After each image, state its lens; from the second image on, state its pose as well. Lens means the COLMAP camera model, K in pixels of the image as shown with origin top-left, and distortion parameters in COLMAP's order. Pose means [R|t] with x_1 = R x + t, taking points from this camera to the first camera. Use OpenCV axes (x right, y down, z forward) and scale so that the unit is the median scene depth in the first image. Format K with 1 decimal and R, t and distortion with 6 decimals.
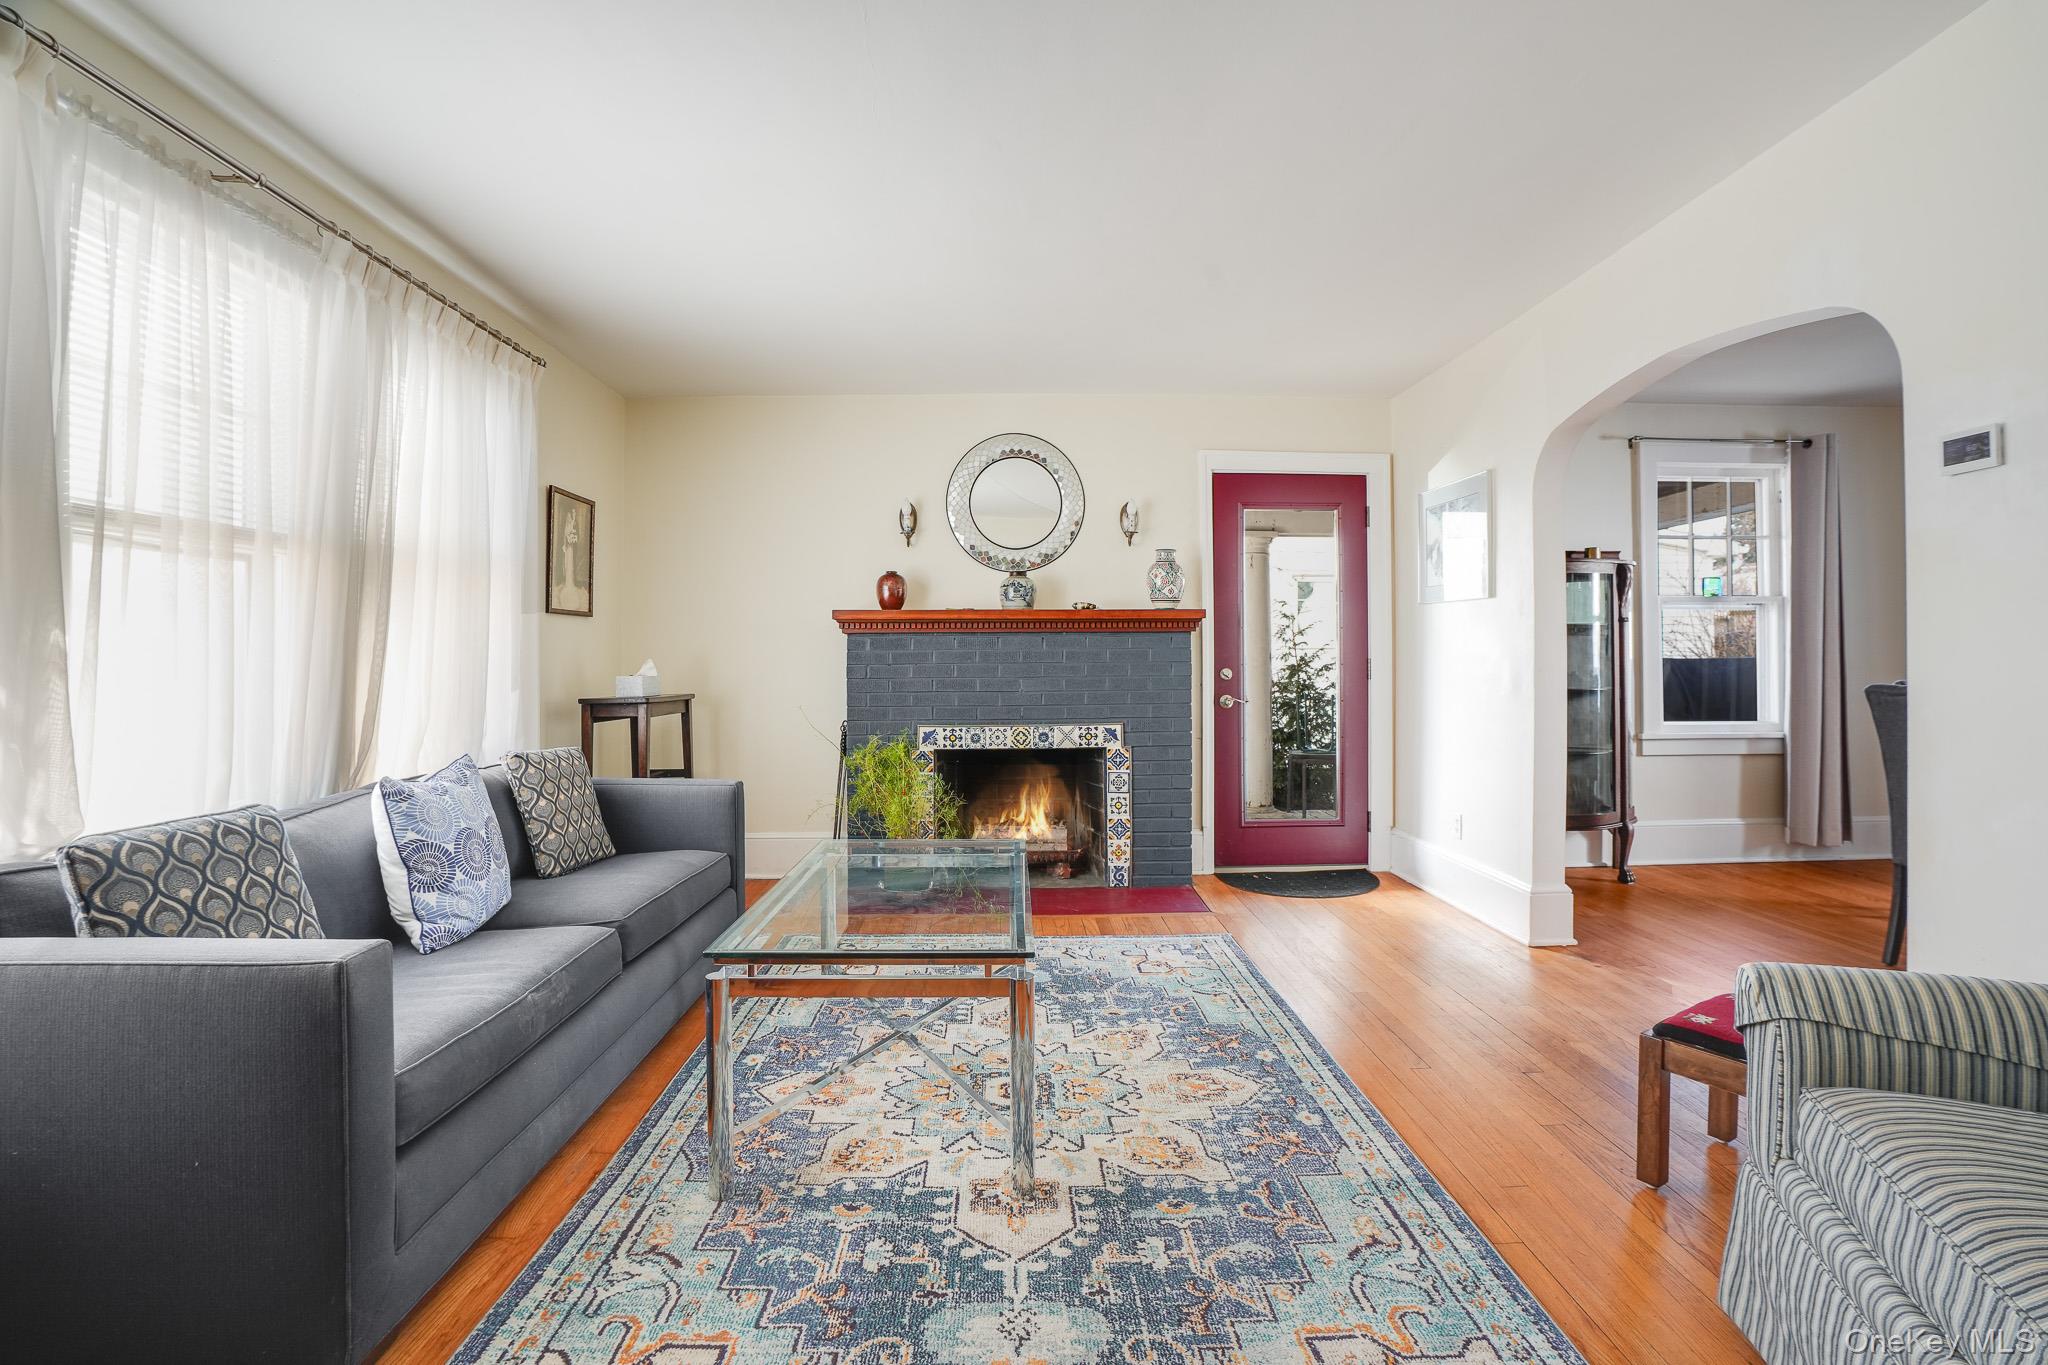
lens RADIAL K [[955.6, 0, 1020.2], [0, 955.6, 654.7], [0, 0, 1]] dist [-0.058689, 0.016313]
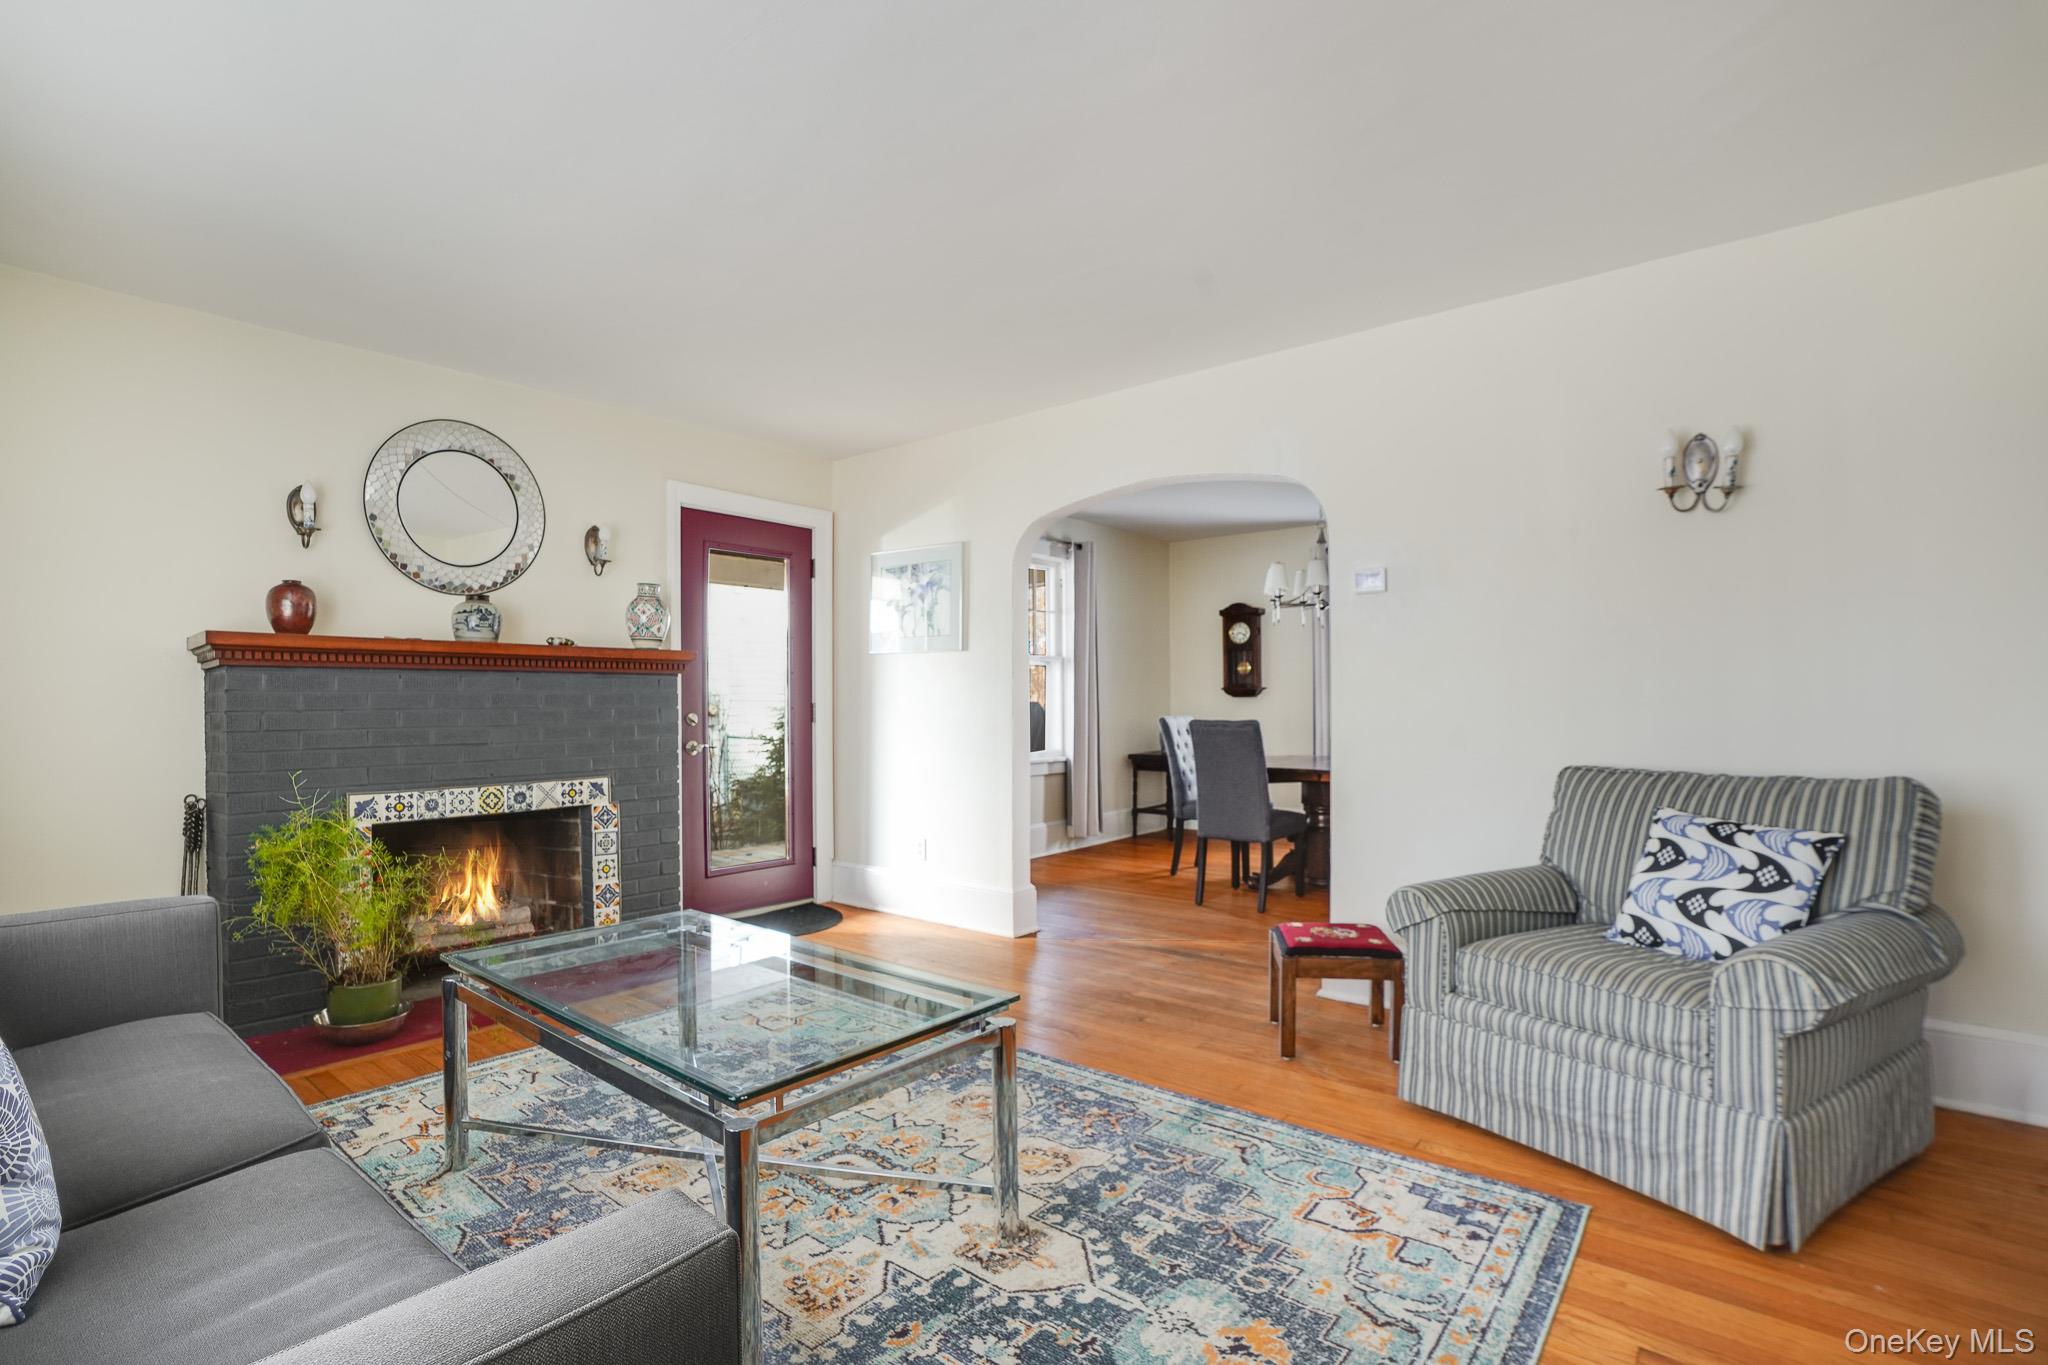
lens RADIAL K [[955.6, 0, 1021.1], [0, 955.6, 681.3], [0, 0, 1]] dist [-0.058689, 0.016313]
pose [[0.650249, 0.015750, 0.759558, -0.311641], [-0.000916, 0.999801, -0.019948, 0.001351], [-0.759720, 0.012275, 0.650134, 0.139979]]
